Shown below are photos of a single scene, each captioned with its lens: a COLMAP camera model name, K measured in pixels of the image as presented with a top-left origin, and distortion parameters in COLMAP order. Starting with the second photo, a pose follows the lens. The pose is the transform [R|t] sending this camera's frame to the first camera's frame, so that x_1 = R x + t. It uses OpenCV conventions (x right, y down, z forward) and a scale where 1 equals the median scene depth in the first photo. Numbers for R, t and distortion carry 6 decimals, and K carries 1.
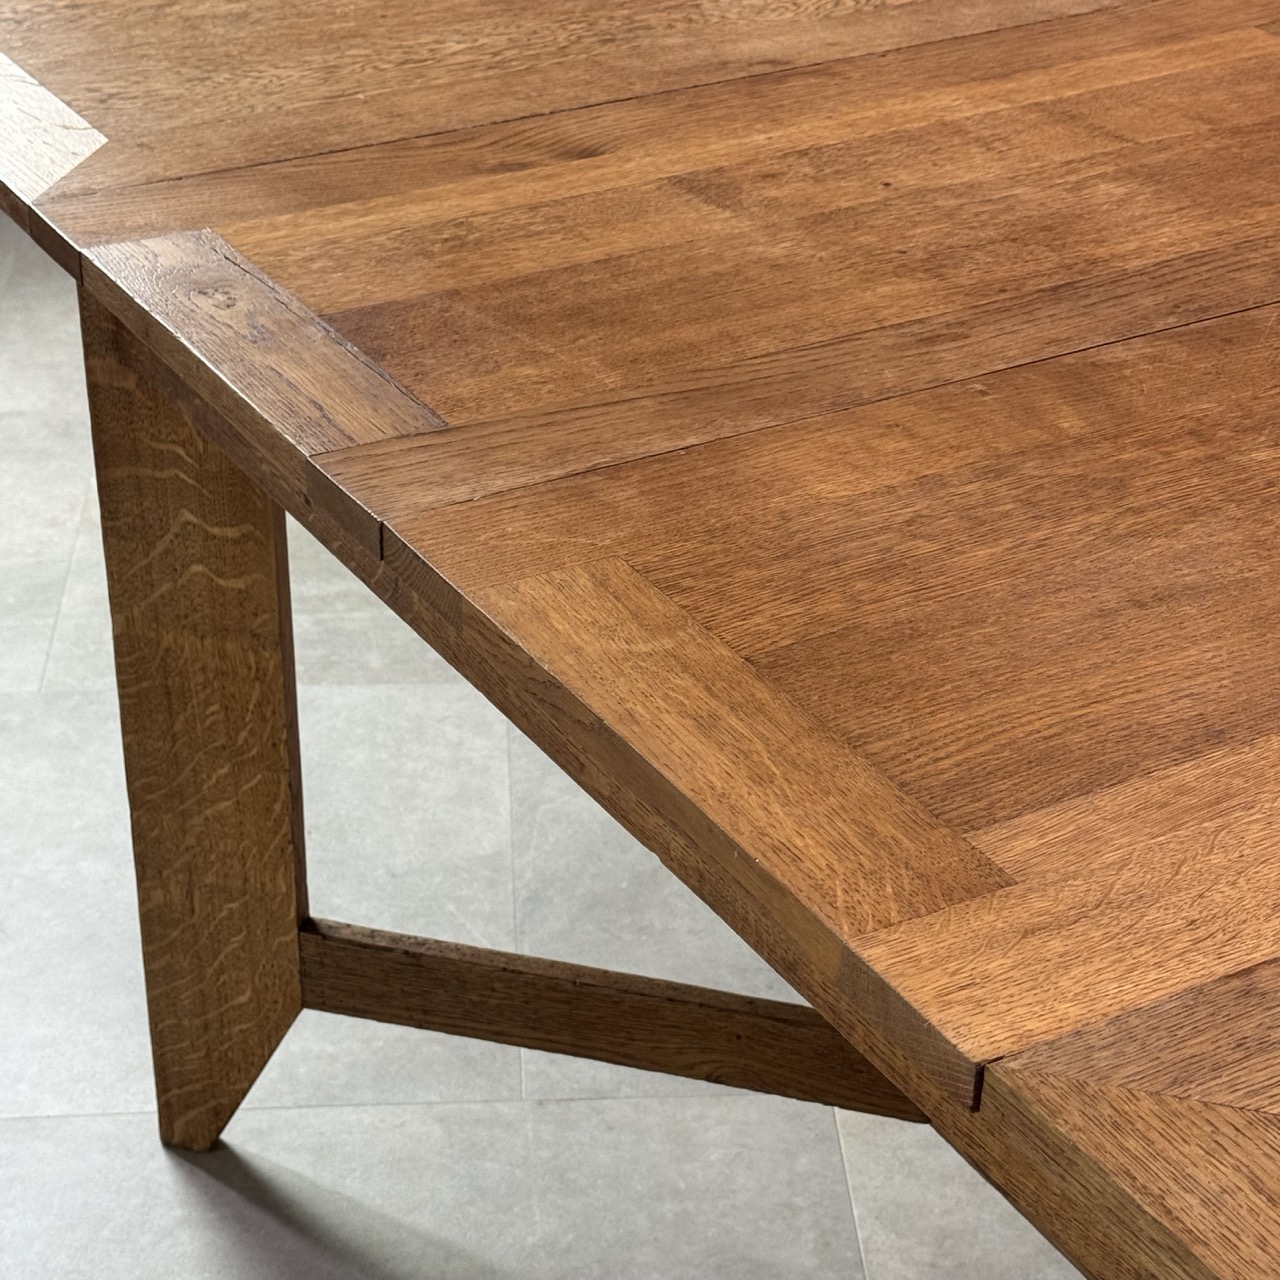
lens RADIAL K [[2883.1, 0, 637.7], [0, 2883.1, 635.2], [0, 0, 1]] dist [0.144951, 0.000000]
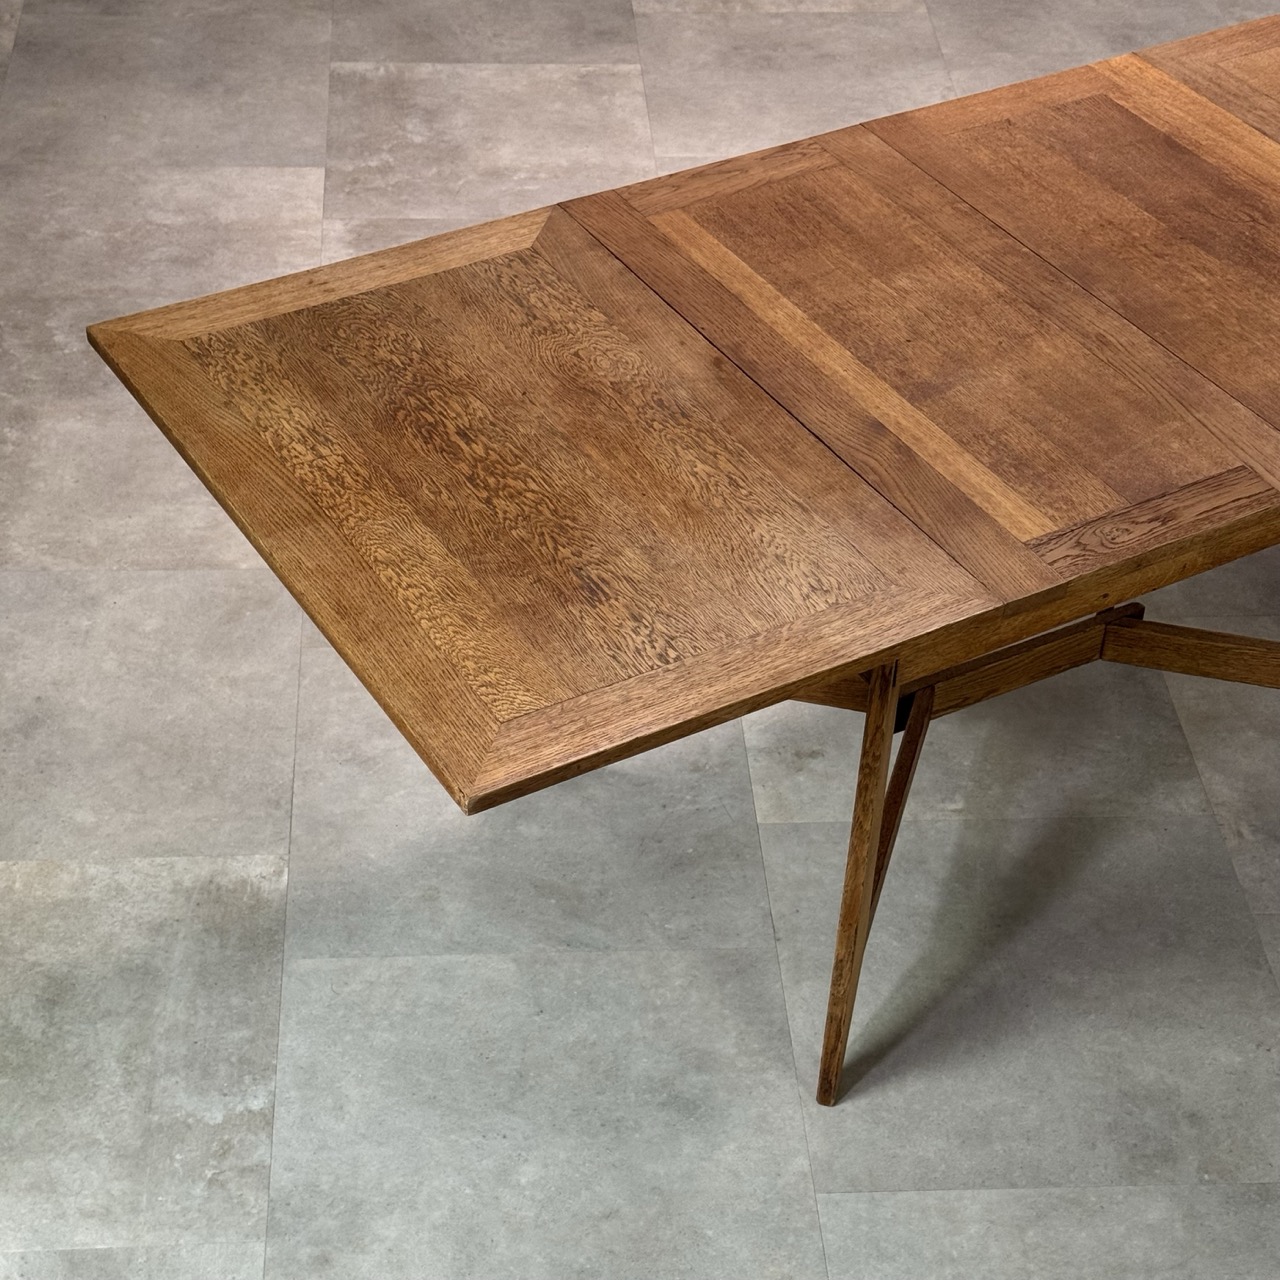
lens RADIAL K [[2550.6, 0, 643.4], [0, 2550.6, 633.1], [0, 0, 1]] dist [0.146370, 0.000000]
pose [[-0.009587, -0.632810, 0.774248, -1.268825], [0.454387, 0.686970, 0.567102, -0.996977], [-0.890753, 0.357245, 0.280955, 0.682297]]
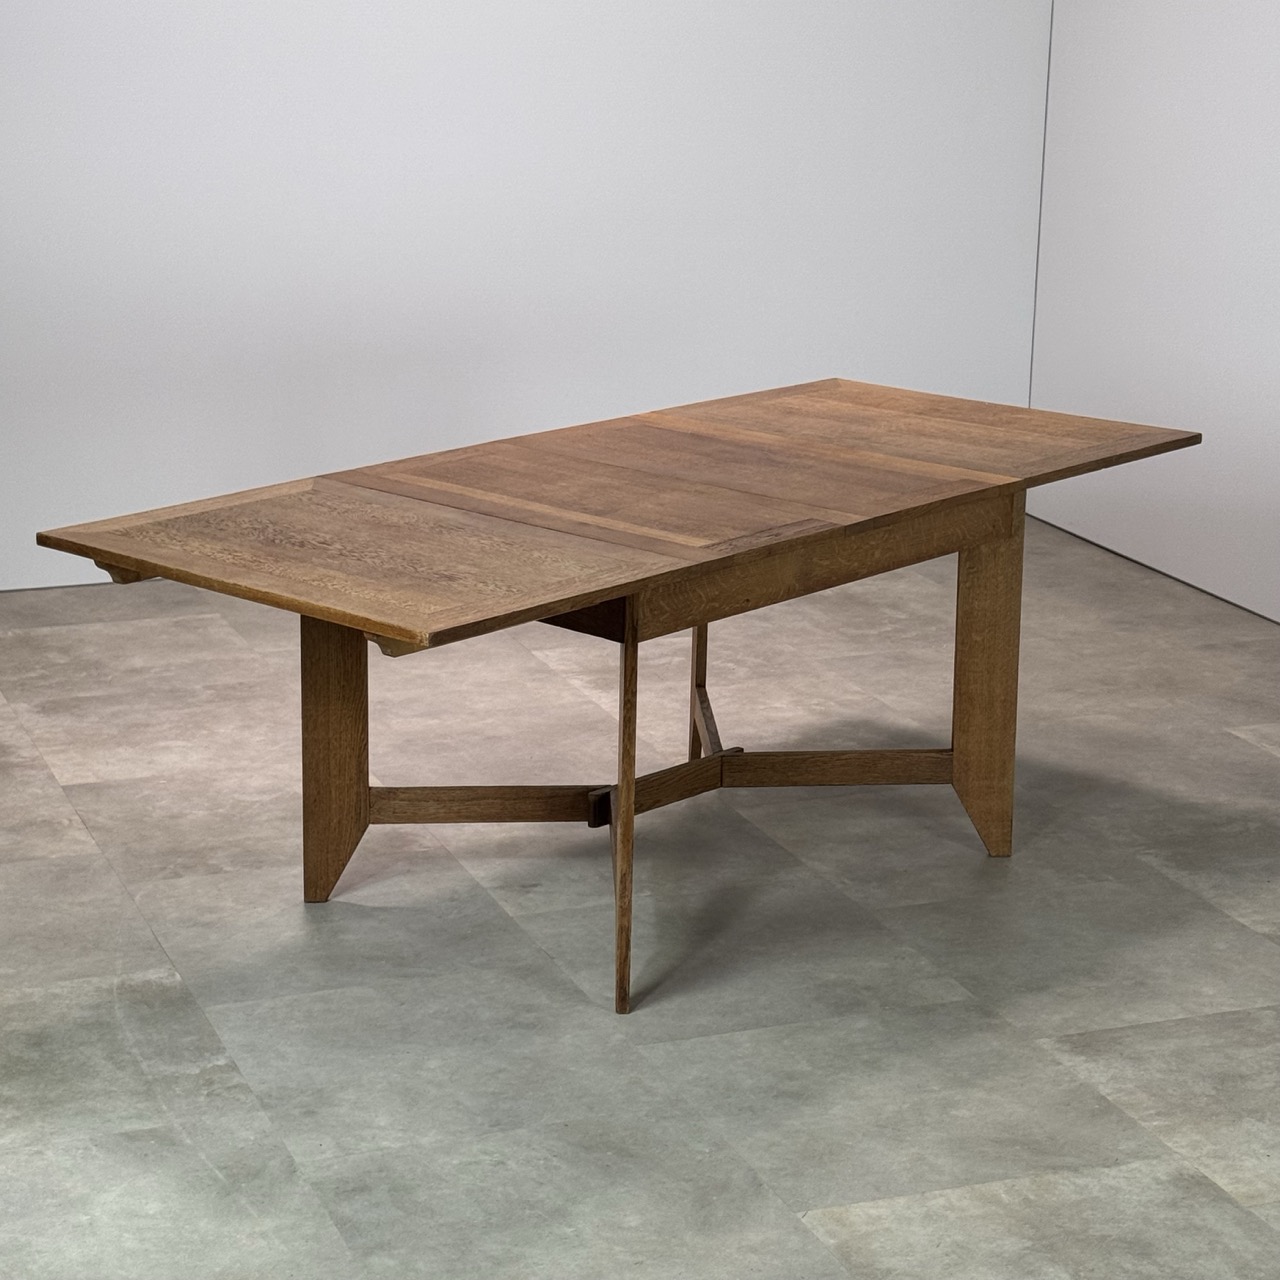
lens RADIAL K [[2920.9, 0, 639.6], [0, 2920.9, 634.1], [0, 0, 1]] dist [0.168109, 0.000000]
pose [[-0.308744, -0.260993, 0.914636, -2.503963], [0.447594, 0.808619, 0.381831, -1.072256], [-0.839248, 0.527273, -0.132838, 1.306776]]
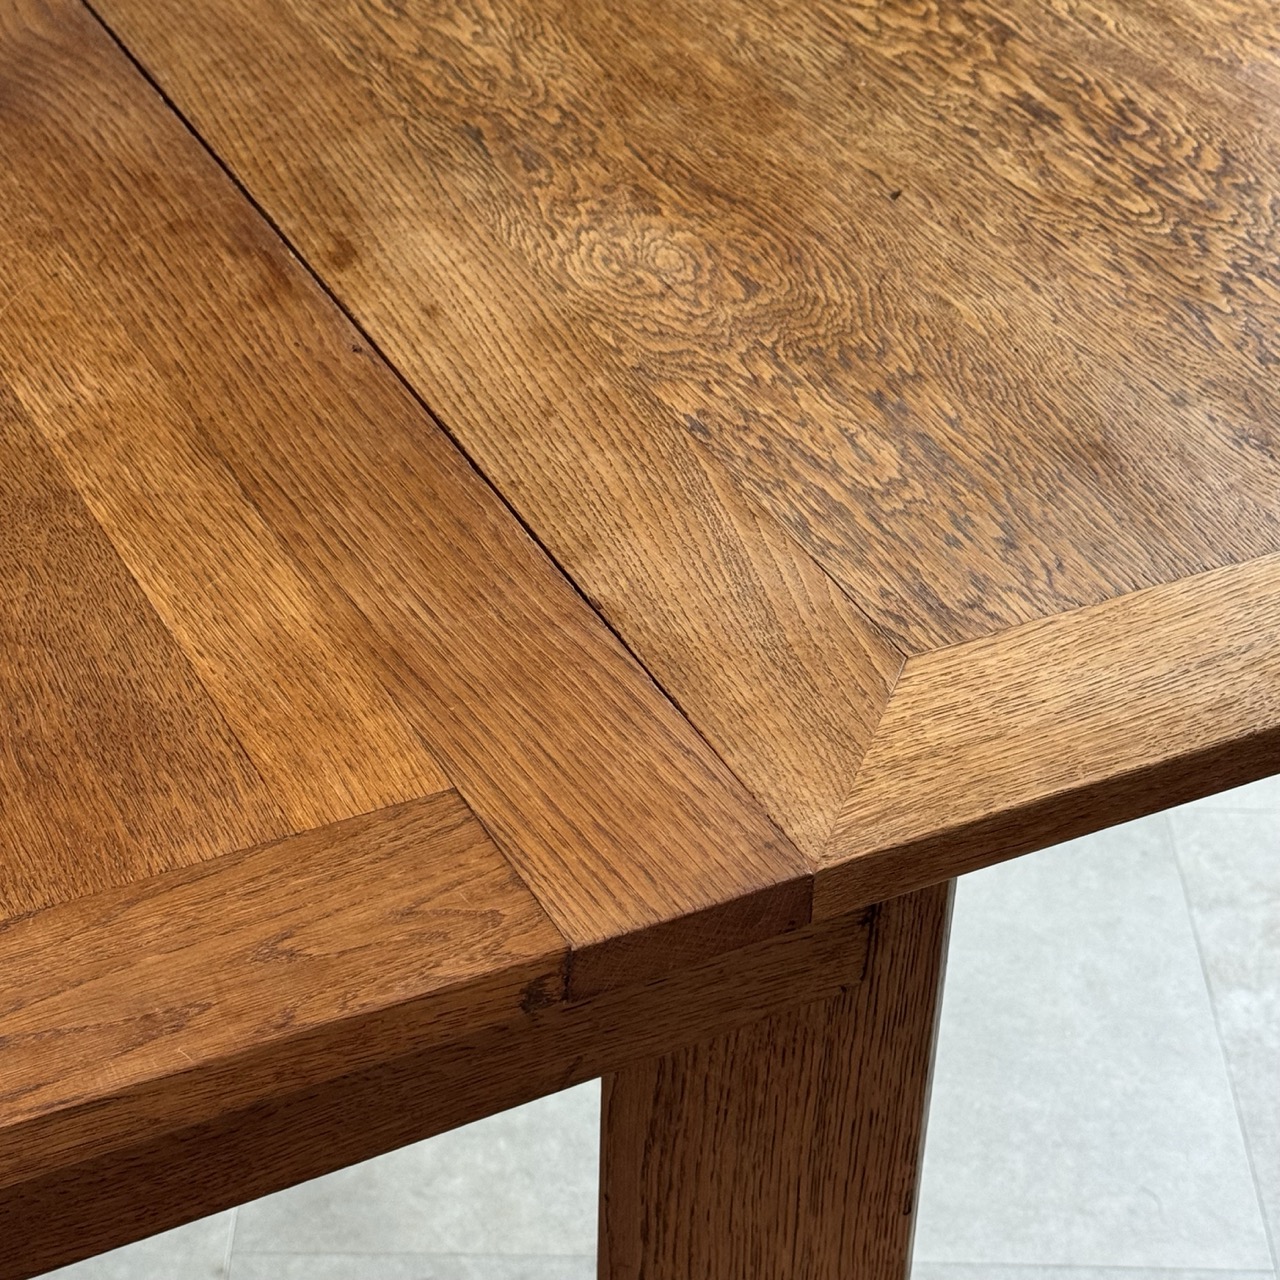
lens RADIAL K [[2883.1, 0, 660.5], [0, 2883.1, 618.6], [0, 0, 1]] dist [0.144951, 0.000000]
pose [[-0.051753, 0.574862, -0.816612, 0.589131], [-0.517839, 0.683739, 0.514143, -0.499079], [0.853911, 0.449482, 0.262301, 0.953801]]
